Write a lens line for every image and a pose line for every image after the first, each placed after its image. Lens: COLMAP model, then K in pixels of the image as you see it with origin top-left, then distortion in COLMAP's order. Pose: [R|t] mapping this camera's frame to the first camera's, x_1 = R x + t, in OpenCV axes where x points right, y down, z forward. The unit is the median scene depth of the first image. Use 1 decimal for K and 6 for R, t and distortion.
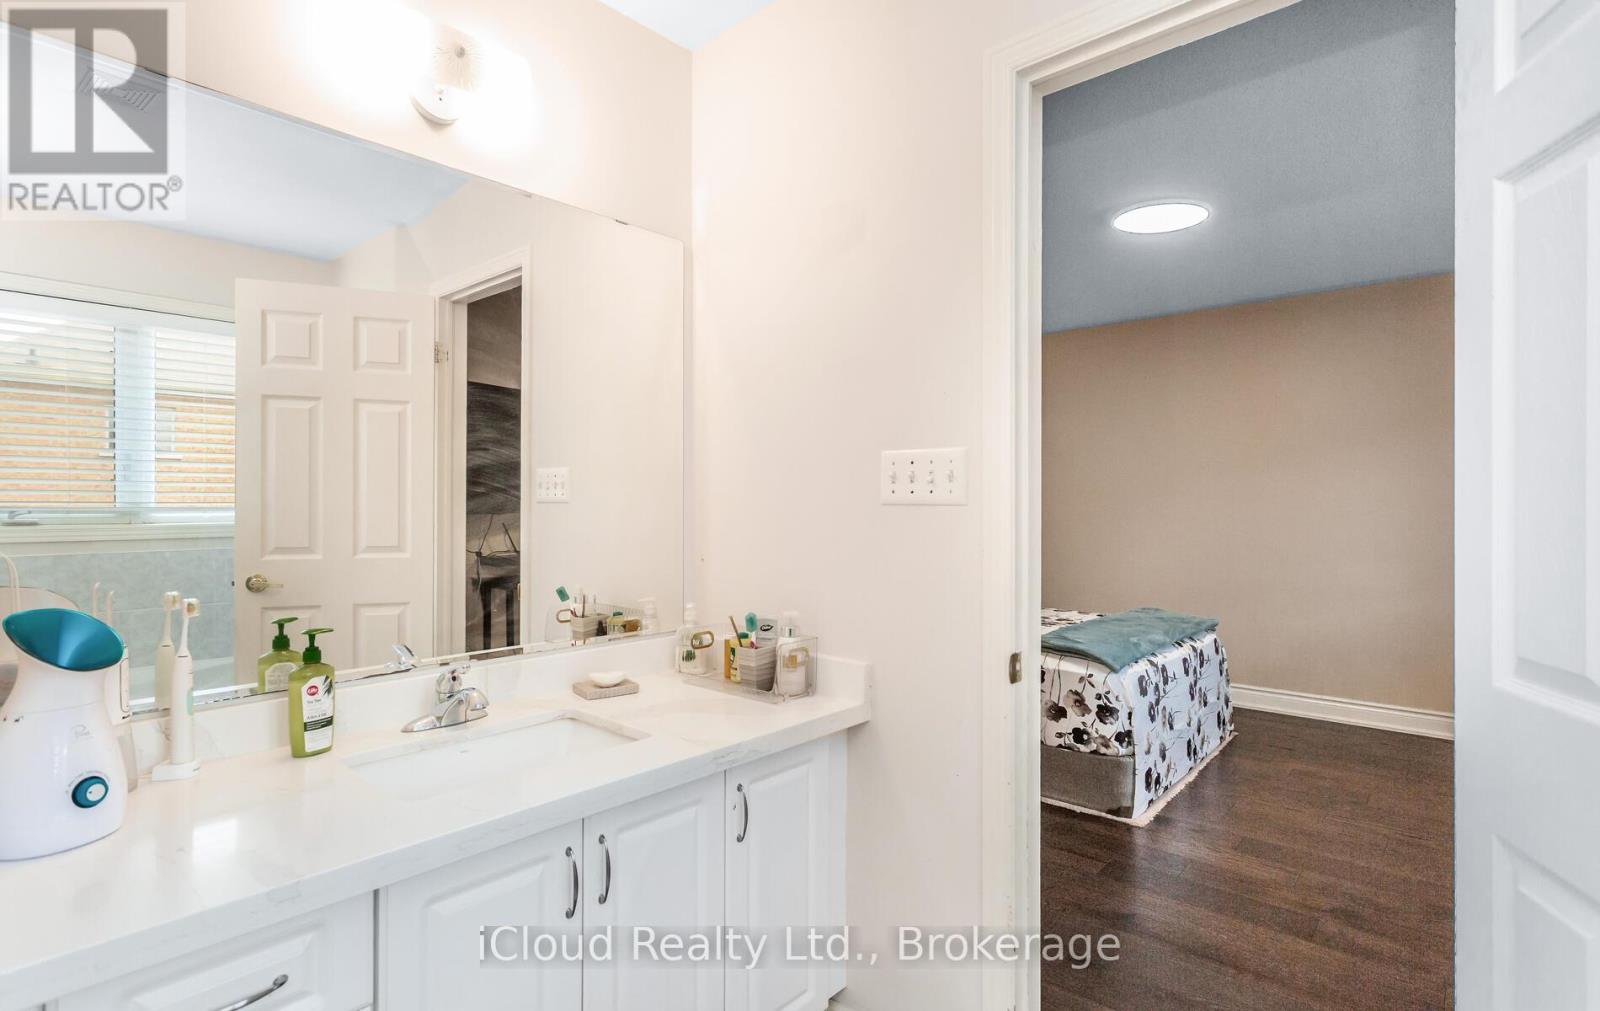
lens RADIAL K [[780.8, 0, 798.5], [0, 780.8, 489.8], [0, 0, 1]] dist [-0.000640, 0.000567]
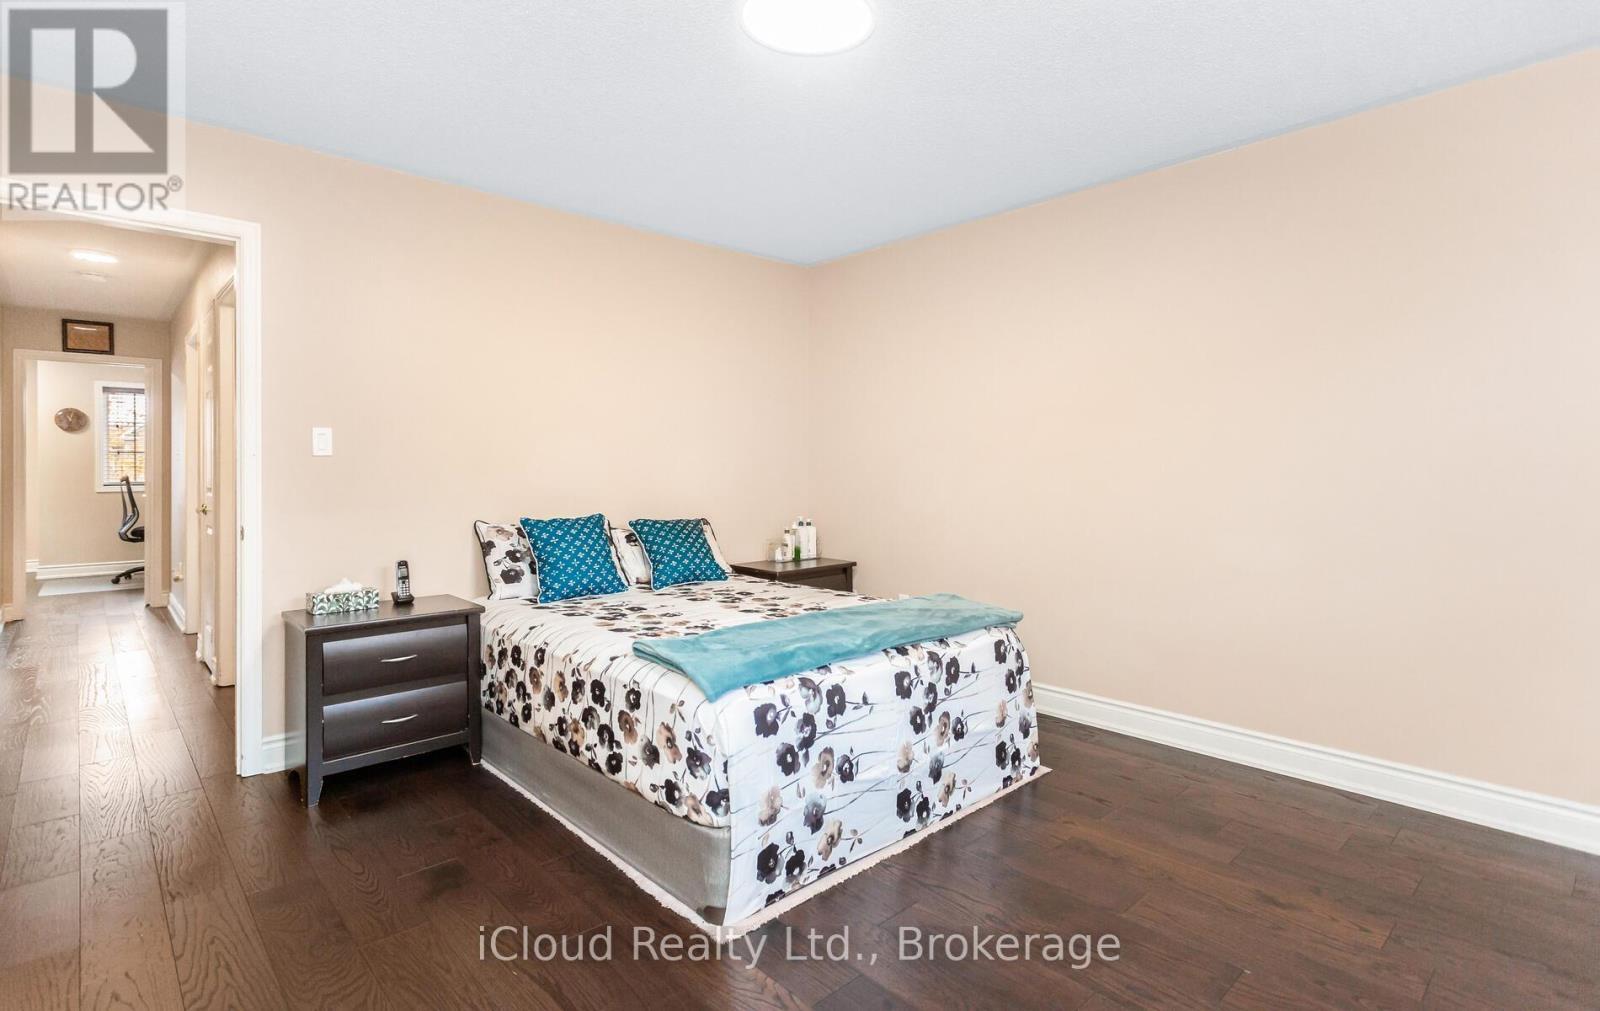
lens RADIAL K [[780.8, 0, 798.5], [0, 780.8, 489.8], [0, 0, 1]] dist [-0.000640, 0.000567]
pose [[0.995124, -0.001312, -0.098624, 0.535825], [0.005154, 0.999237, 0.038713, 0.033844], [0.098498, -0.039032, 0.994371, 0.363062]]
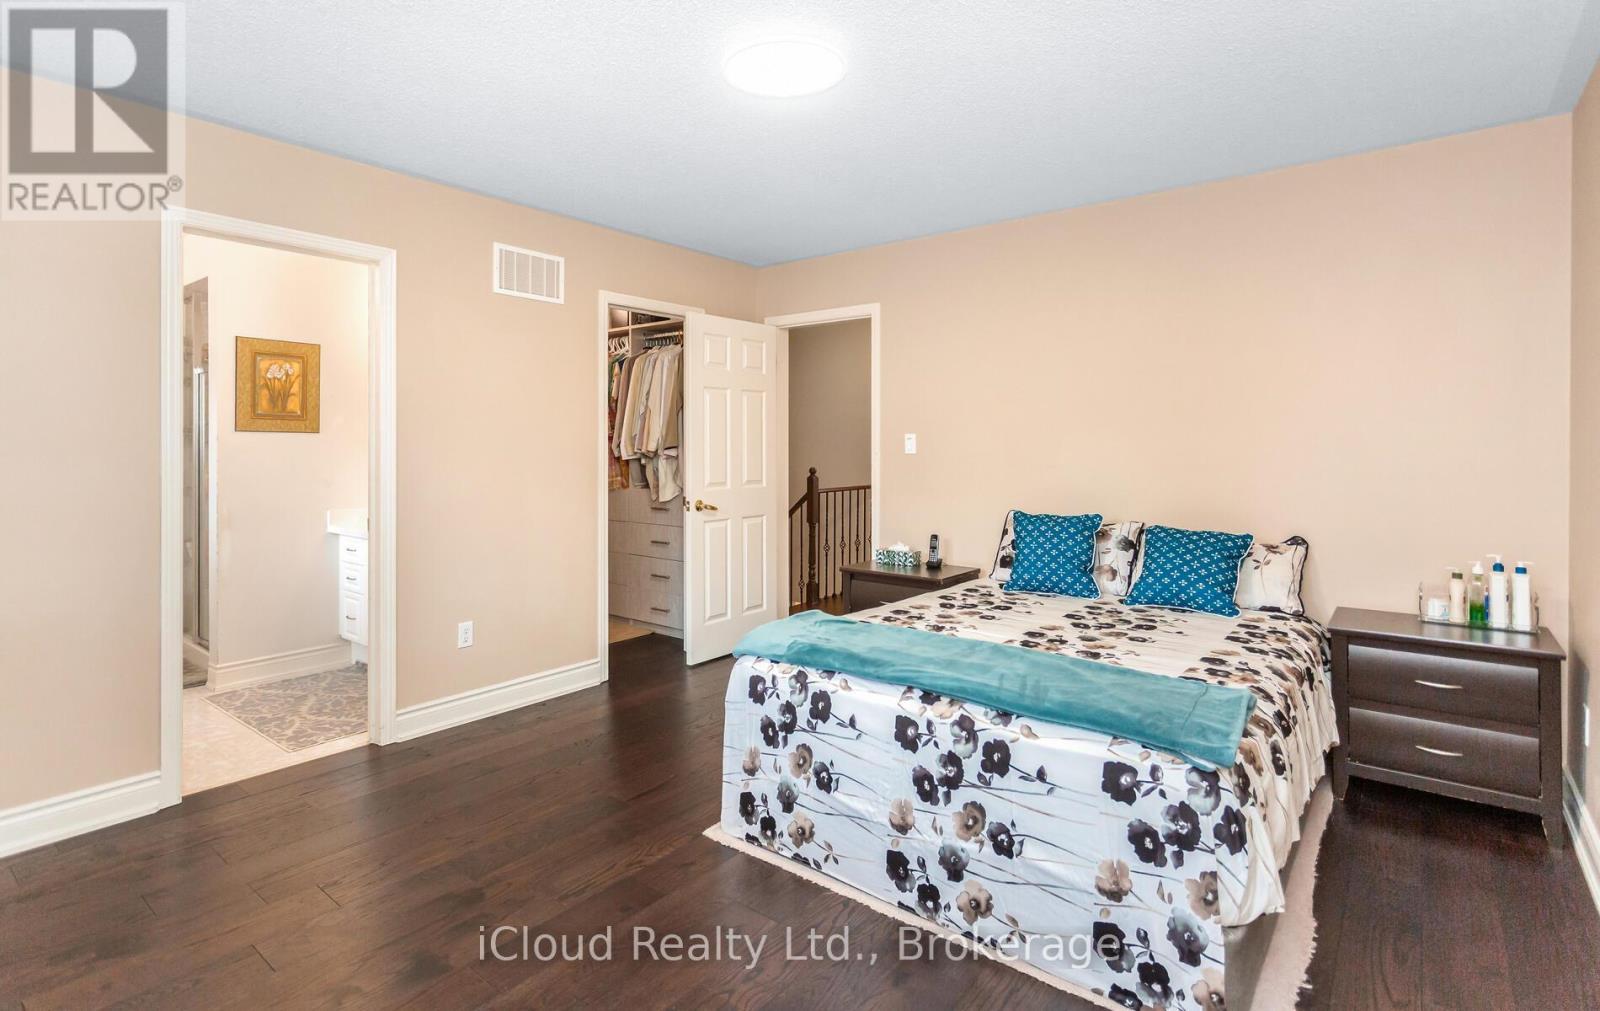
lens RADIAL K [[780.8, 0, 798.5], [0, 780.8, 489.8], [0, 0, 1]] dist [-0.000640, 0.000567]
pose [[0.045896, 0.050547, -0.997667, 1.203902], [0.011833, 0.998621, 0.051140, 0.017827], [0.998876, -0.014153, 0.045234, 1.015115]]
